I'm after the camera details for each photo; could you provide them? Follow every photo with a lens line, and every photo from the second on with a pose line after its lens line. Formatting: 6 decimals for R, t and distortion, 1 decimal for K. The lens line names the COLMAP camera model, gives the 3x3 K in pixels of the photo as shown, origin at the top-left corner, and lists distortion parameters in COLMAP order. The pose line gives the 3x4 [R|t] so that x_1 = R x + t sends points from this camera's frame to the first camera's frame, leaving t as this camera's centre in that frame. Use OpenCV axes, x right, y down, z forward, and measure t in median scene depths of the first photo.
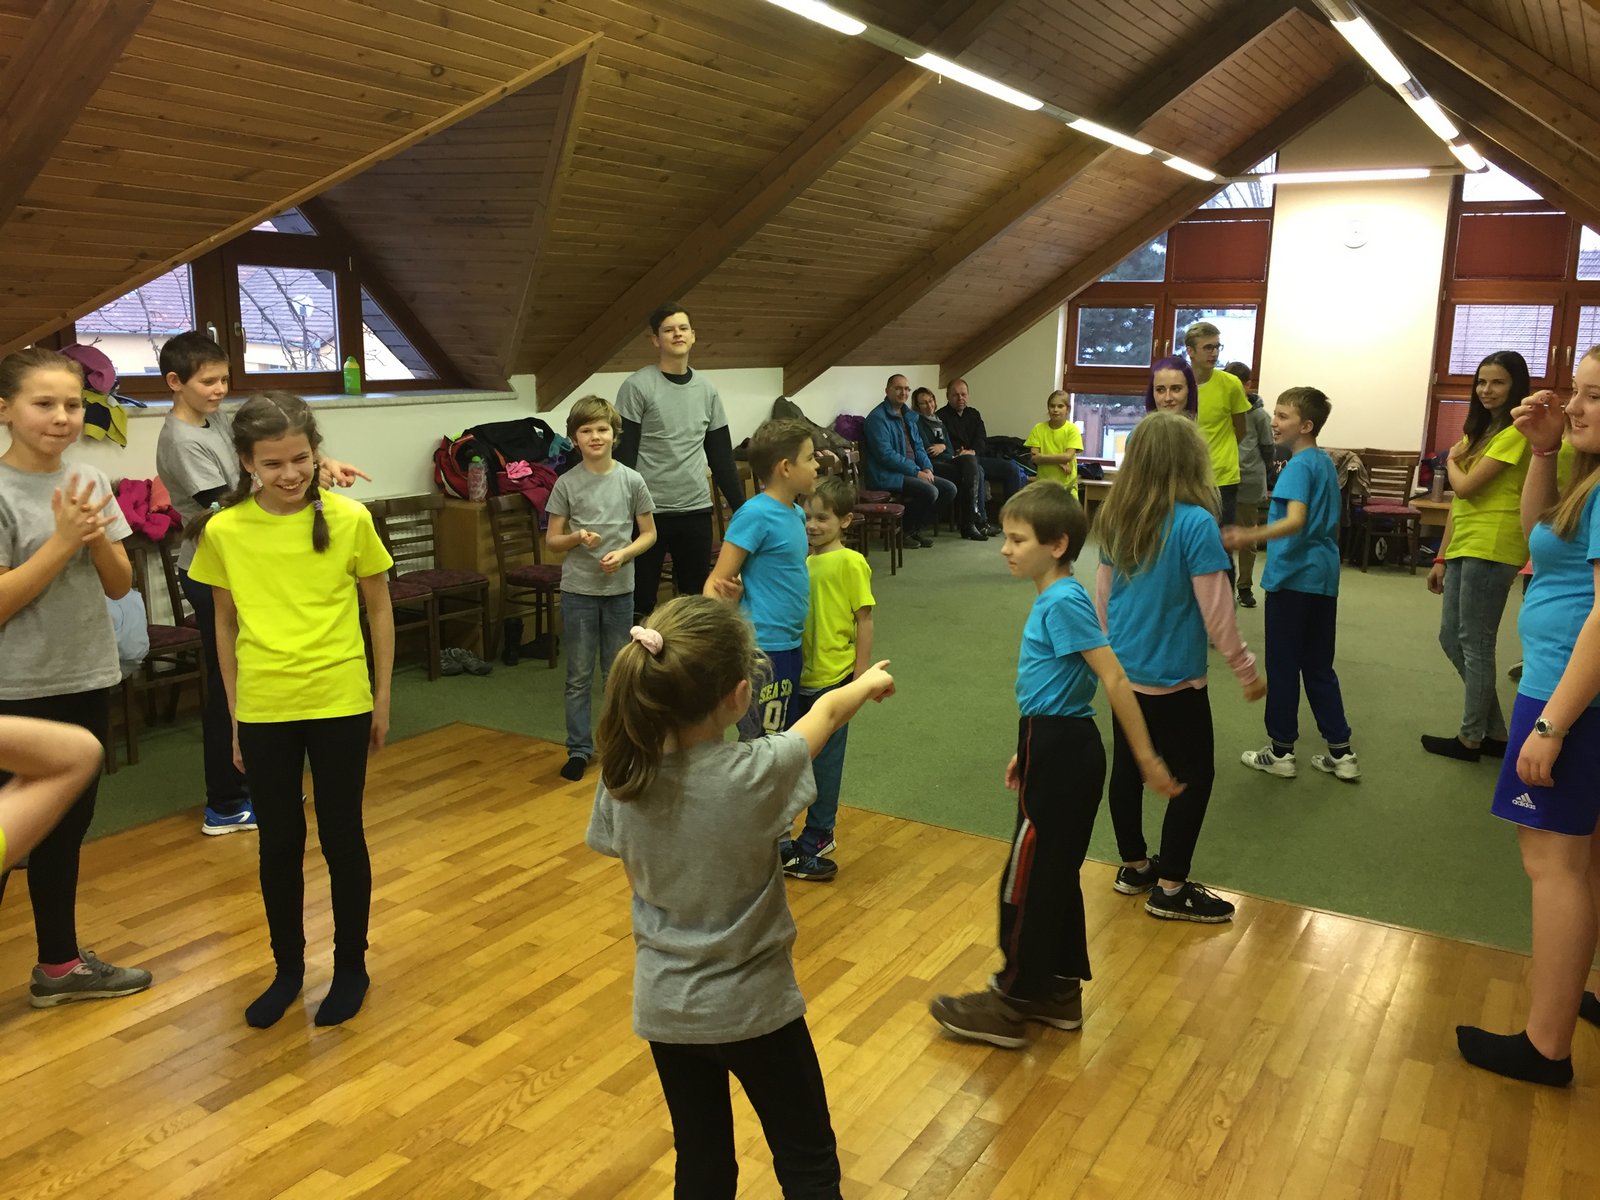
lens RADIAL K [[1359.9, 0, 805.6], [0, 1359.9, 593.3], [0, 0, 1]] dist [0.078102, -0.114570]
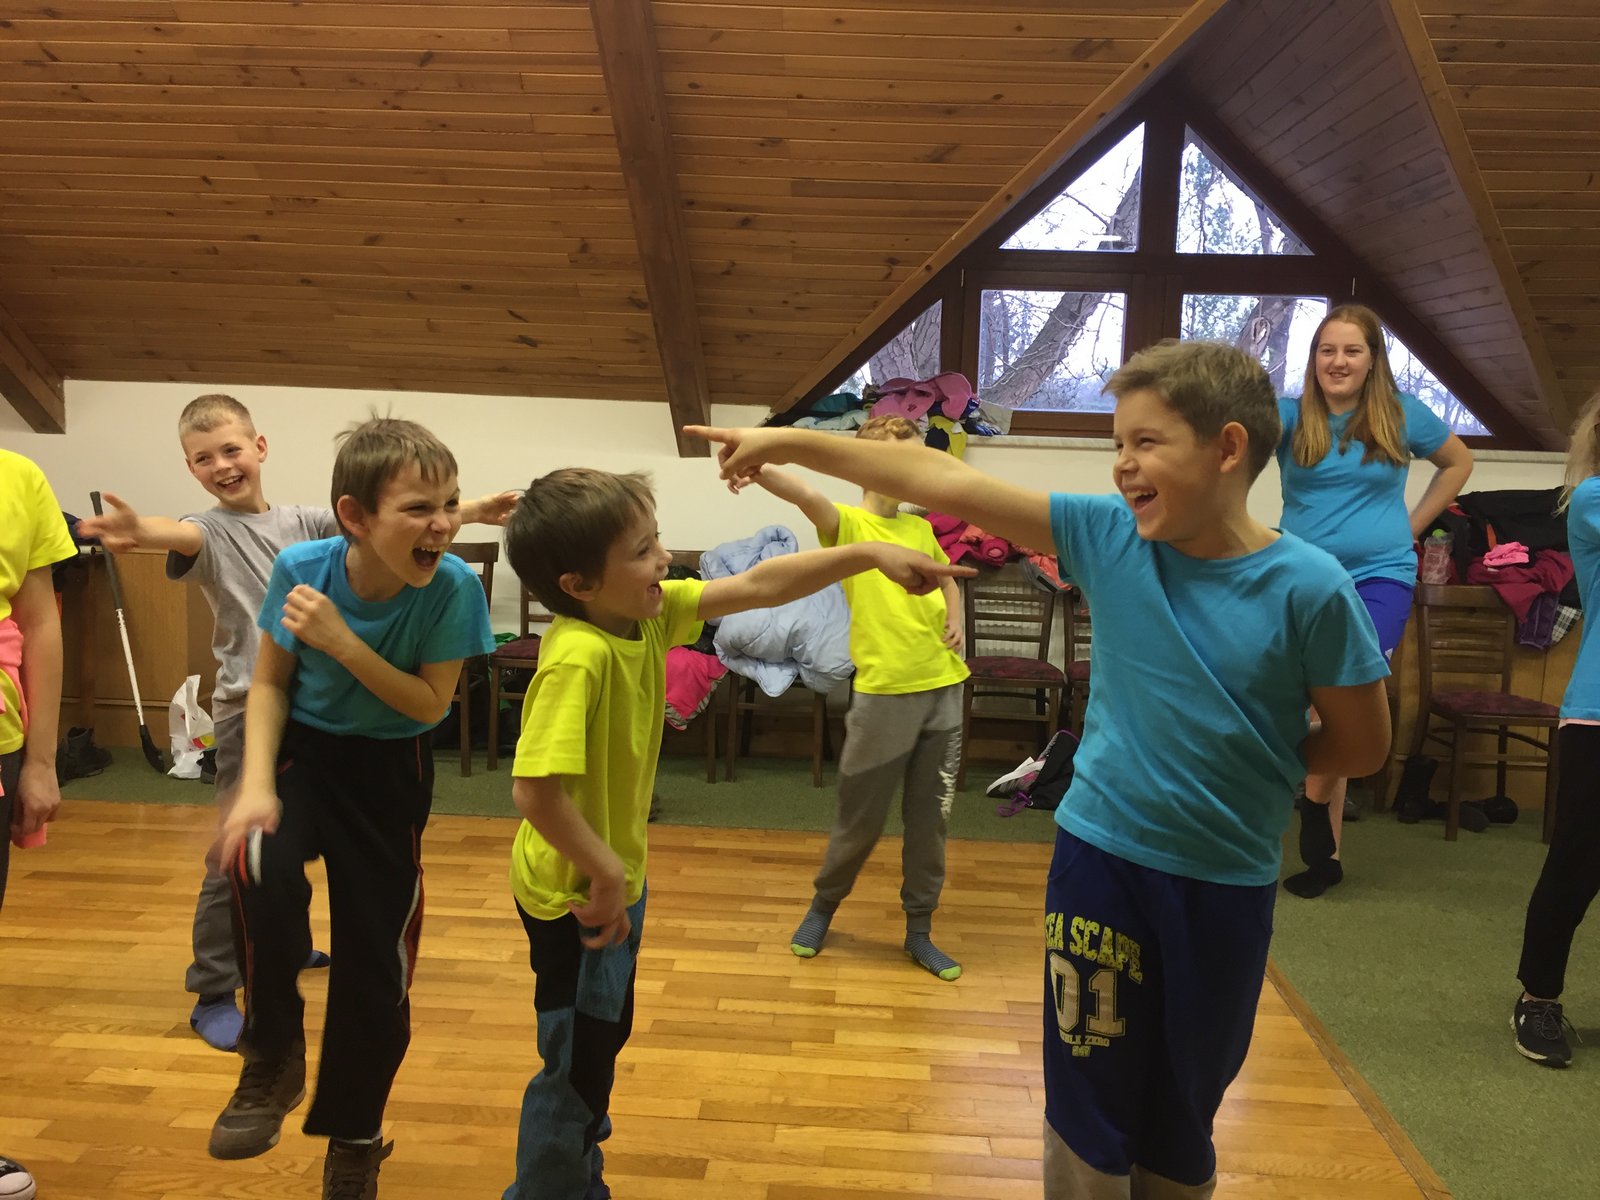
lens RADIAL K [[1362.9, 0, 798.7], [0, 1362.9, 594.4], [0, 0, 1]] dist [0.078768, -0.117448]
pose [[0.457600, 0.101325, -0.883366, 0.264419], [-0.192901, 0.981137, 0.012614, -0.011261], [0.867981, 0.164630, 0.468514, 0.390692]]
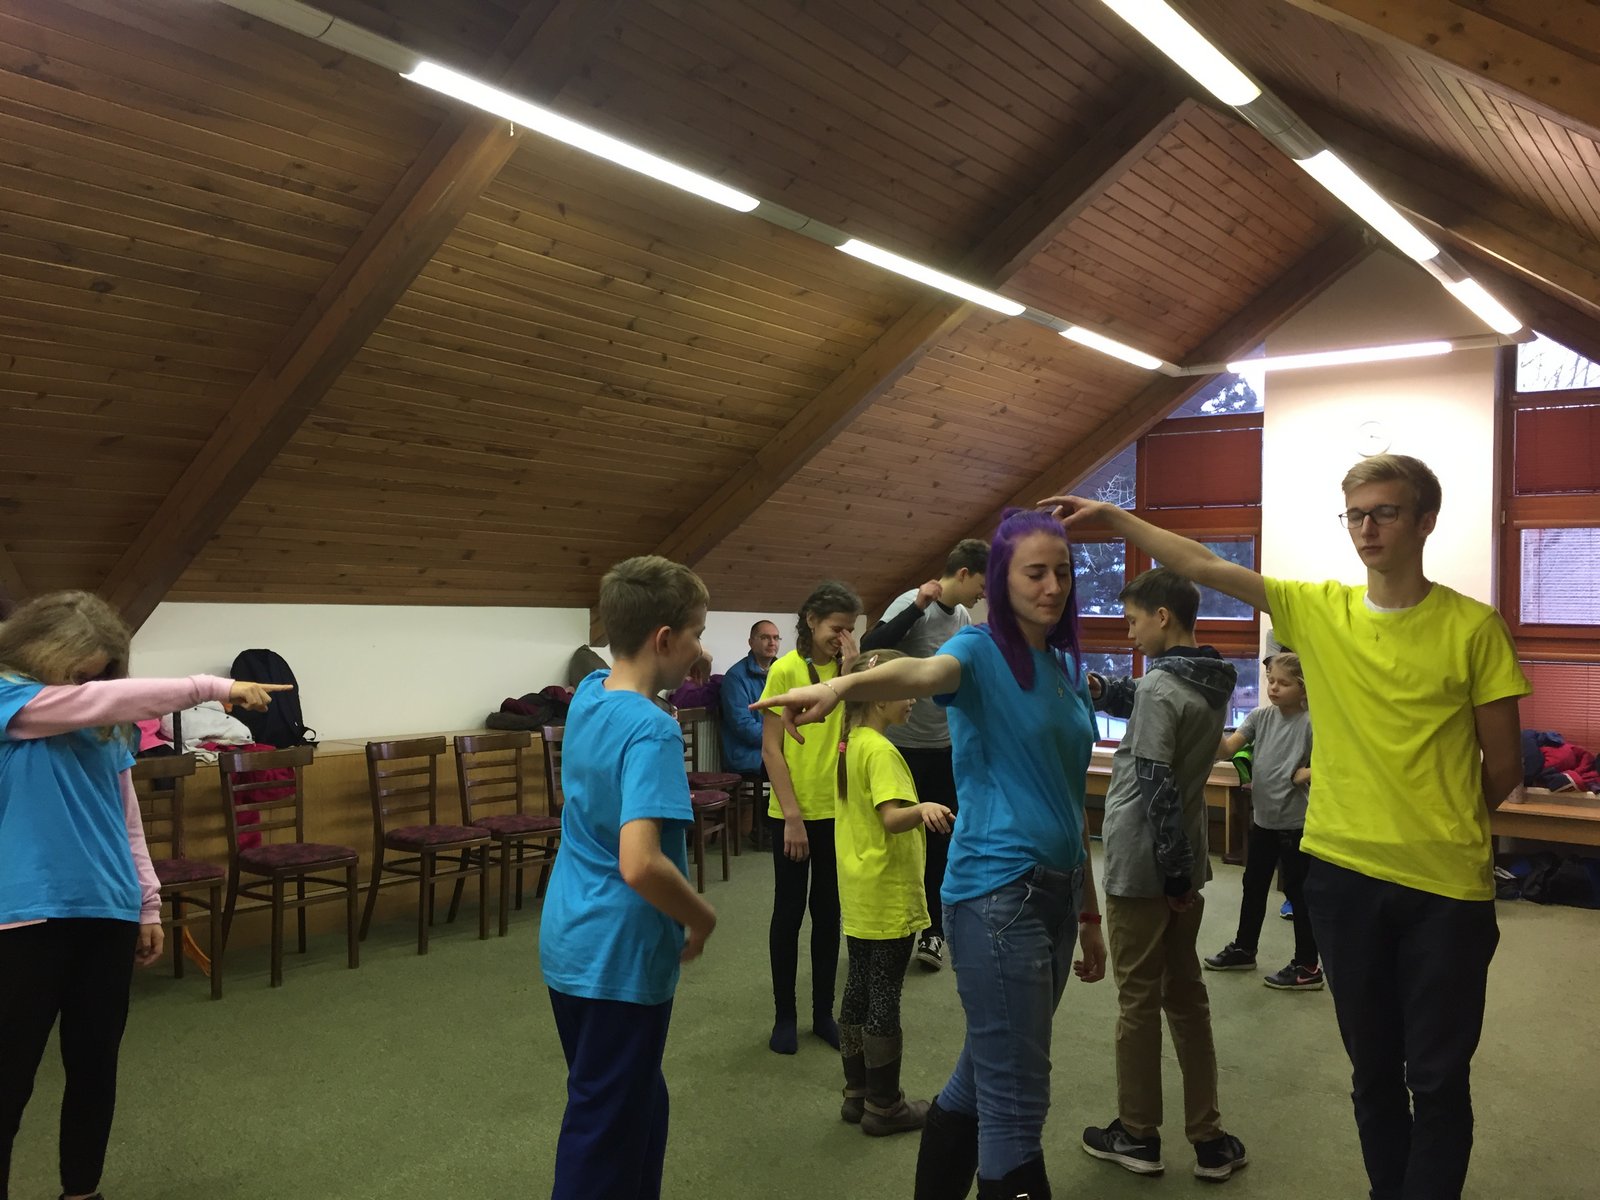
lens RADIAL K [[1362.5, 0, 800.6], [0, 1362.5, 593.4], [0, 0, 1]] dist [0.085404, -0.128391]
pose [[0.993050, -0.002079, -0.117674, 0.291260], [-0.022029, 0.978889, -0.203201, -0.032282], [0.115613, 0.204381, 0.972040, 0.410989]]
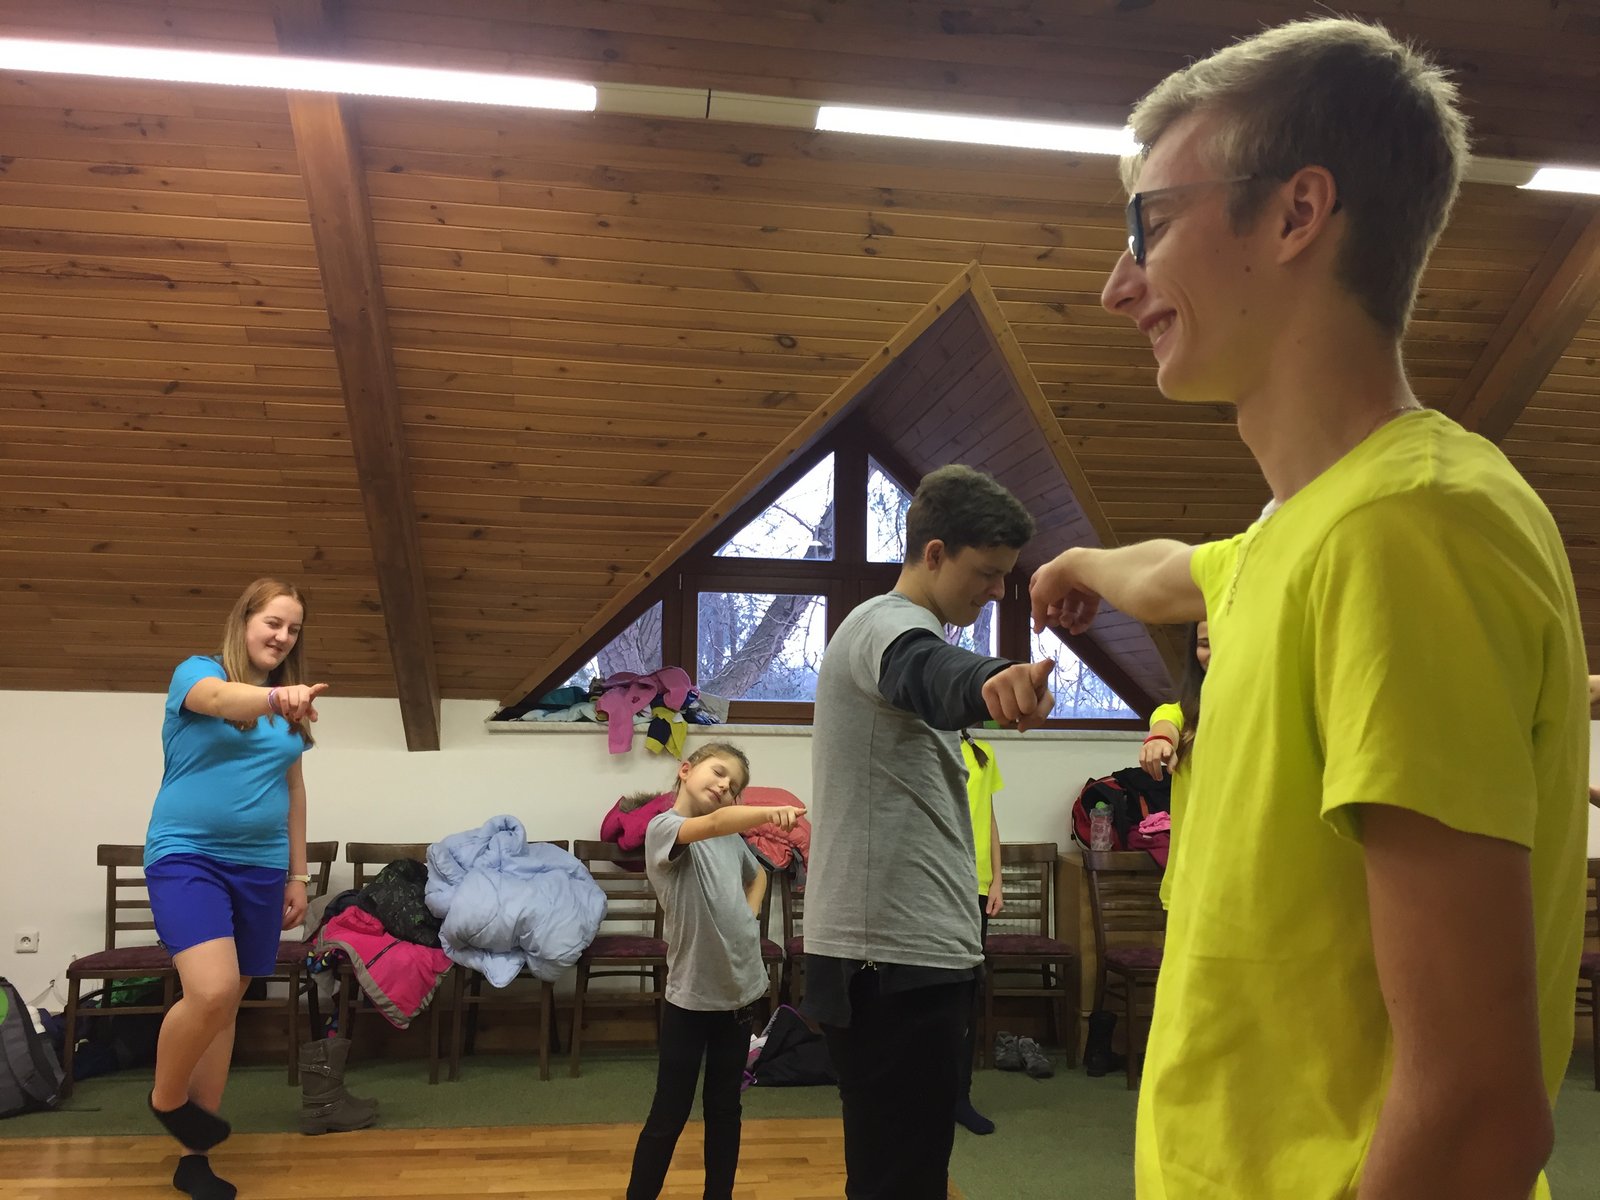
lens RADIAL K [[1362.5, 0, 800.6], [0, 1362.5, 593.4], [0, 0, 1]] dist [0.085404, -0.128391]
pose [[0.621314, -0.085894, -0.778840, 0.314623], [-0.152456, 0.961726, -0.227685, -0.006130], [0.768587, 0.260203, 0.584438, 0.366496]]
